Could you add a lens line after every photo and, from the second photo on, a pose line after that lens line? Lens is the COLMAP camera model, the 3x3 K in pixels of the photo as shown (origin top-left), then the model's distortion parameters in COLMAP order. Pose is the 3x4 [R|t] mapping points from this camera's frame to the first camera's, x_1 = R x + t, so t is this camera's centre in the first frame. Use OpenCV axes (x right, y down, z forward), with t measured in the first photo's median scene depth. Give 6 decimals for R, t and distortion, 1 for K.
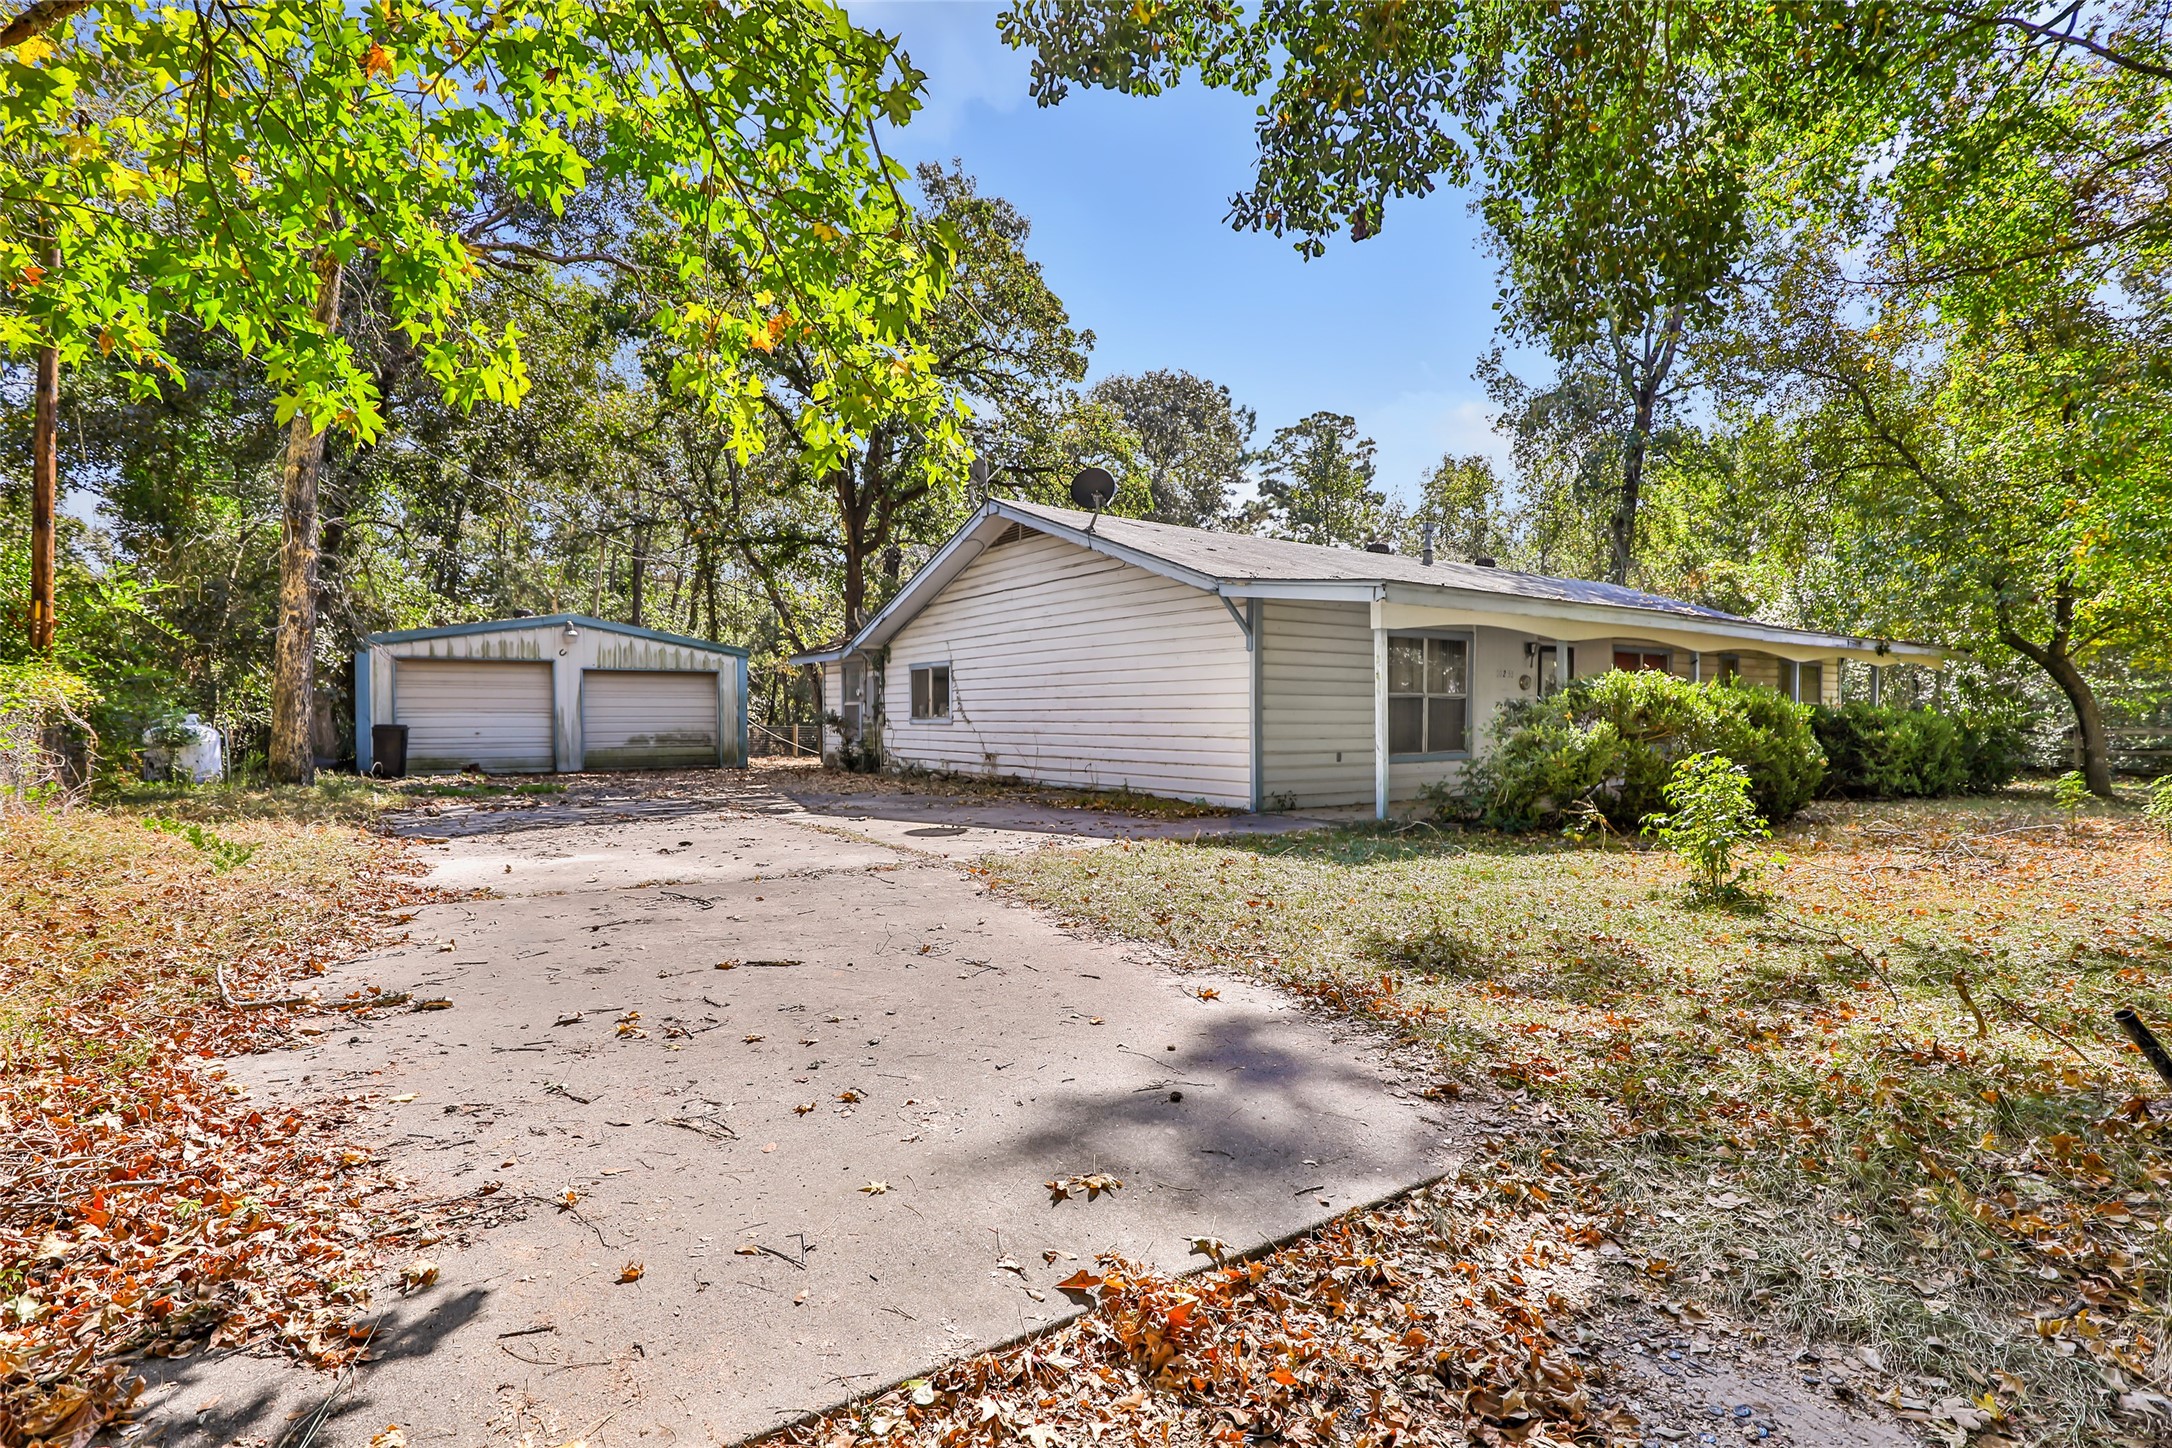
lens RADIAL K [[1022.2, 0, 1073.9], [0, 1022.2, 720.4], [0, 0, 1]] dist [-0.000943, -0.000360]
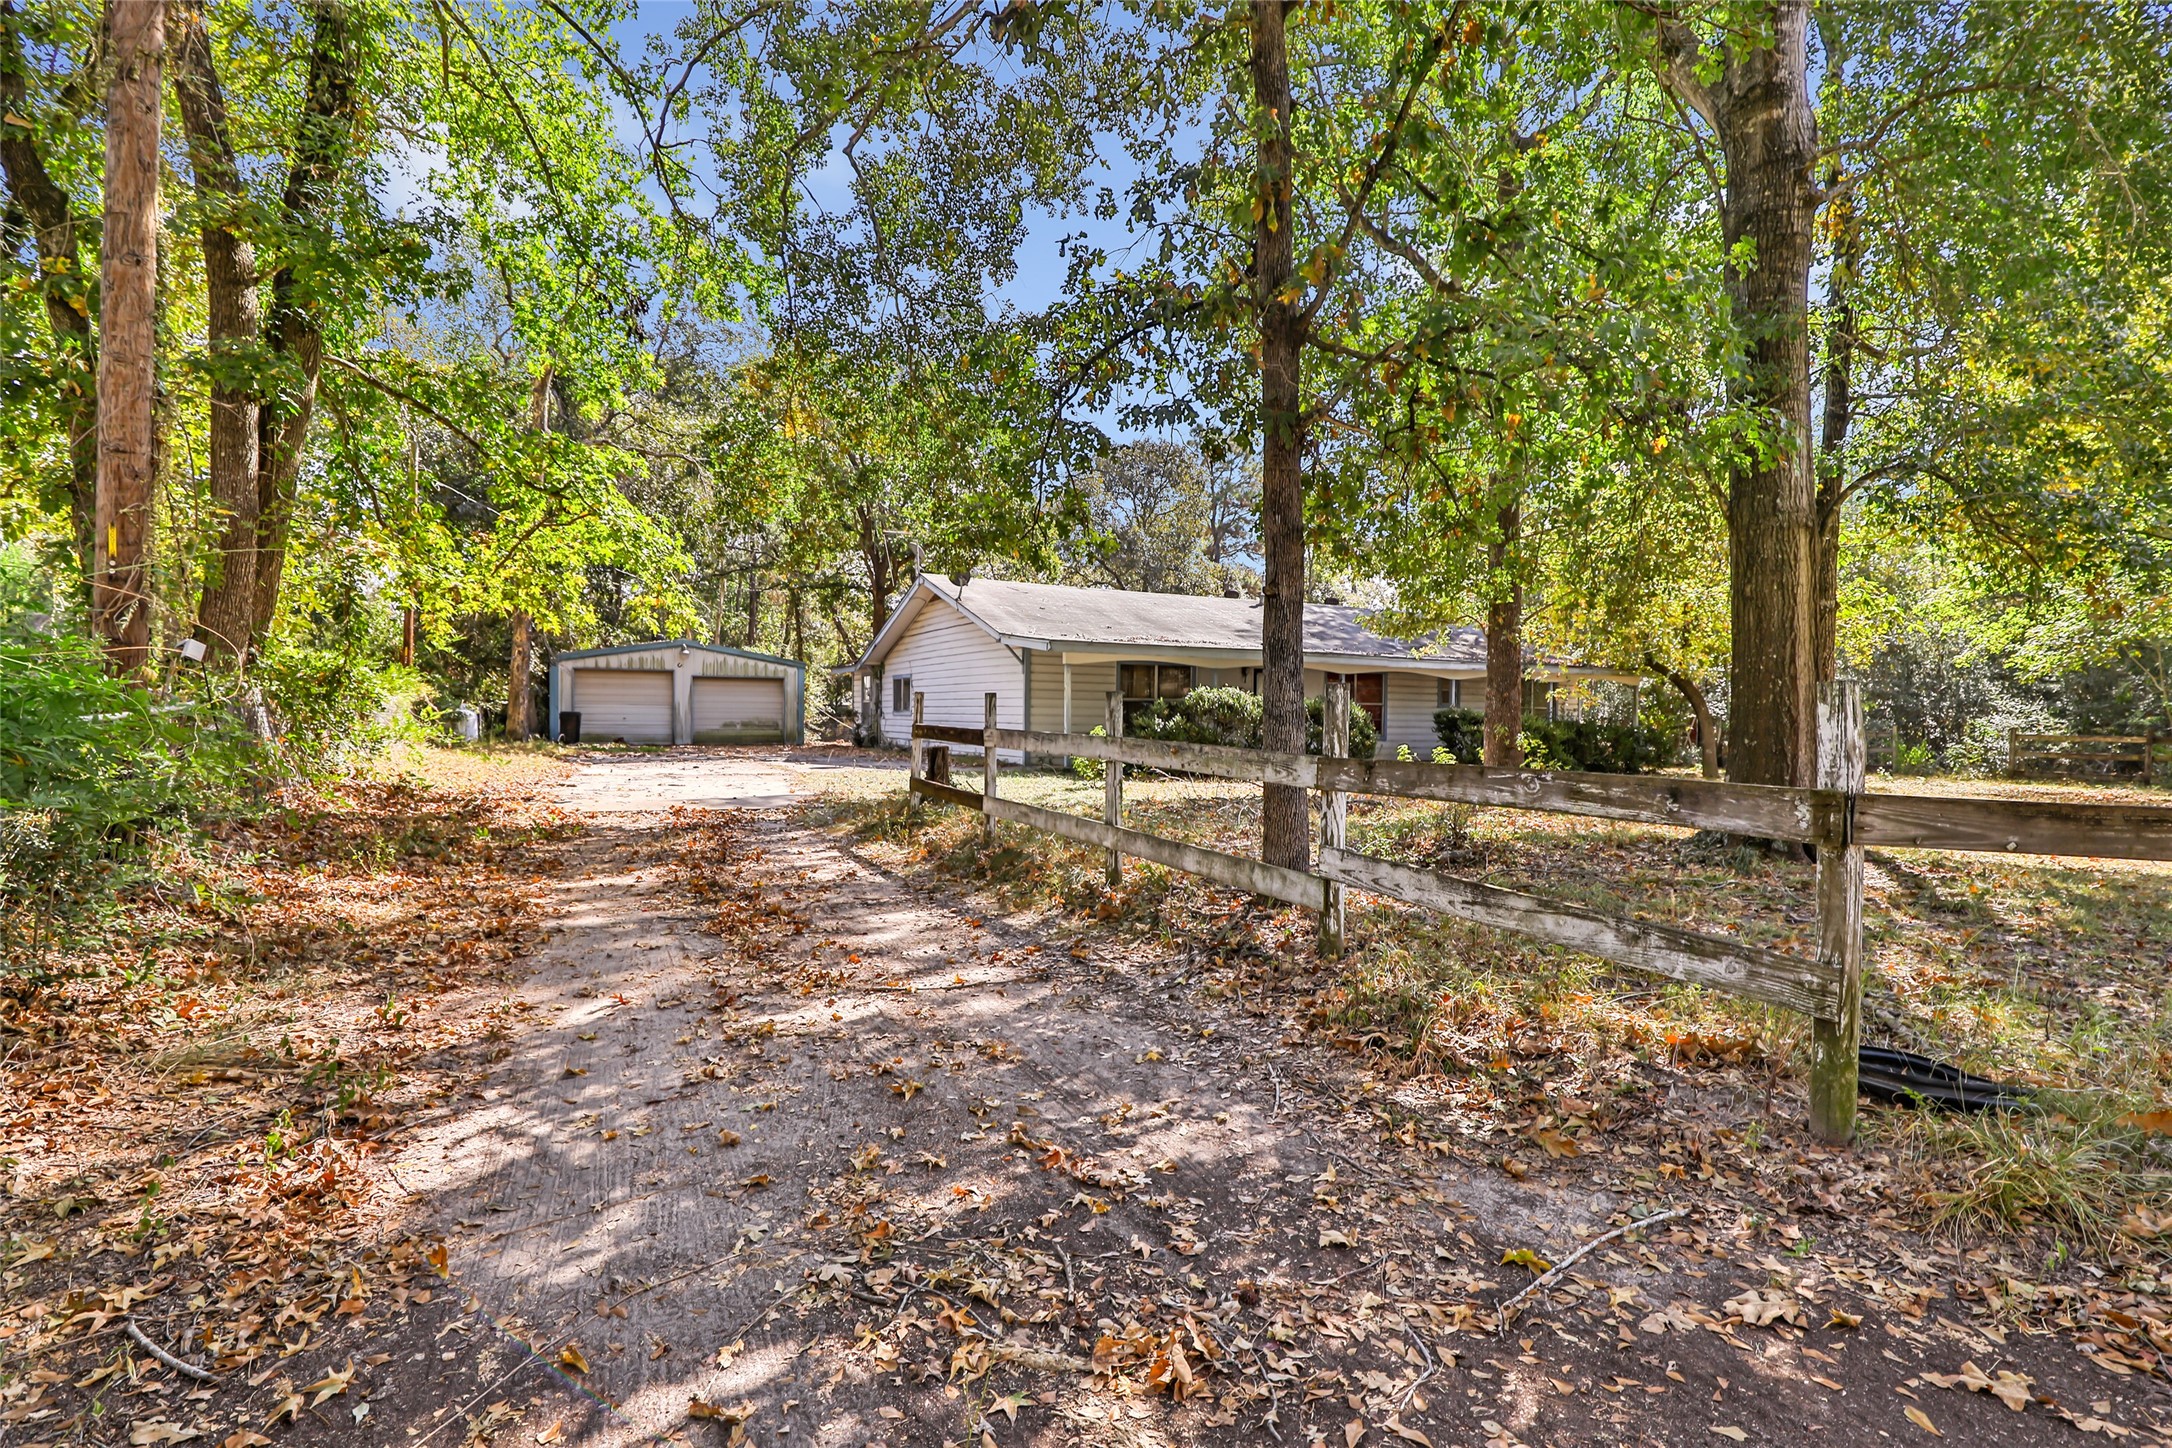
lens RADIAL K [[1022.2, 0, 1096.5], [0, 1022.2, 717.0], [0, 0, 1]] dist [-0.000943, -0.000360]
pose [[0.992740, 0.012119, -0.119669, 0.307456], [-0.012443, 0.999921, -0.001963, 0.004993], [0.119636, 0.003438, 0.992812, -0.442525]]
